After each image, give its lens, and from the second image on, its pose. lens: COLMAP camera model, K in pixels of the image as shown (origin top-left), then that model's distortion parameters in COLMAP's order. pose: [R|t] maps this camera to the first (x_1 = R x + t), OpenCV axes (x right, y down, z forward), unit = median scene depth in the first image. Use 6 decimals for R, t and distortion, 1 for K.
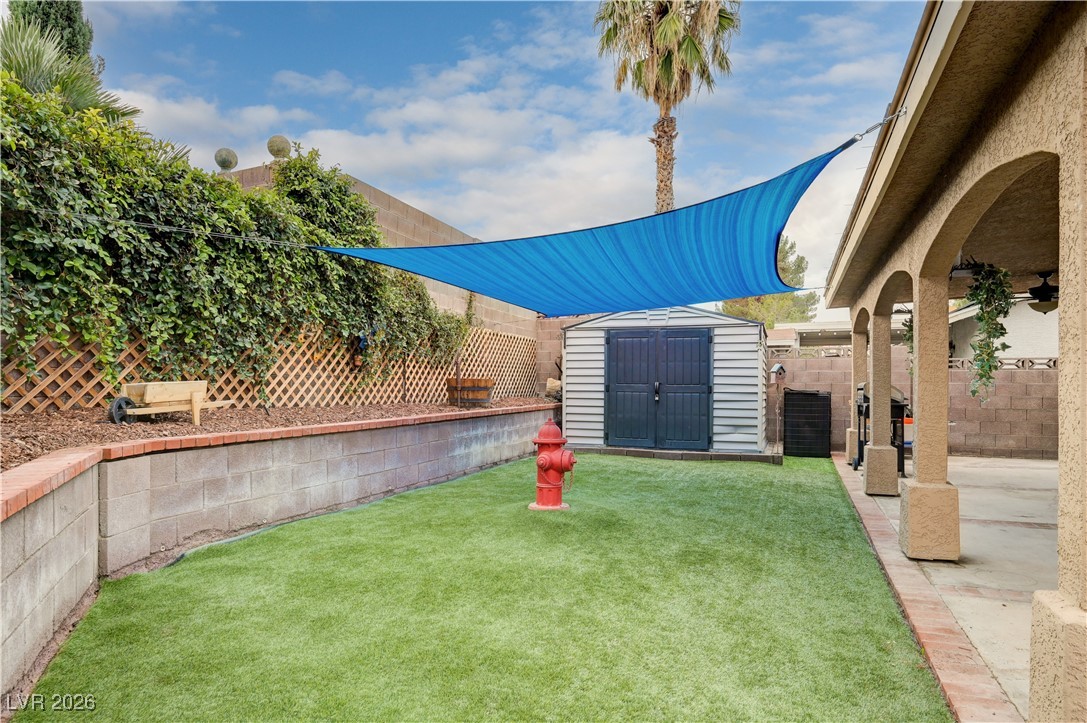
lens RADIAL K [[660.9, 0, 543.5], [0, 660.9, 368.0], [0, 0, 1]] dist [-0.001682, 0.000295]
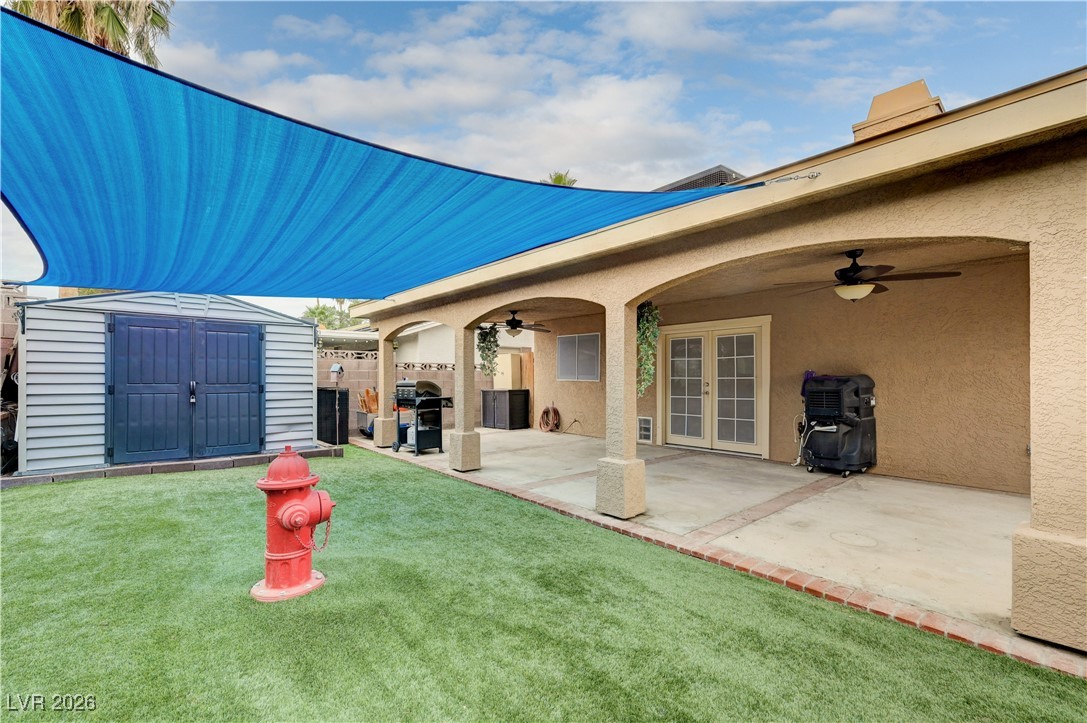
lens RADIAL K [[467.5, 0, 540.1], [0, 467.5, 374.7], [0, 0, 1]] dist [0.002194, -0.000112]
pose [[0.479855, 0.003936, 0.877339, -0.149999], [-0.018426, 0.999815, 0.005592, 0.000737], [-0.877154, -0.018849, 0.479839, 0.319094]]
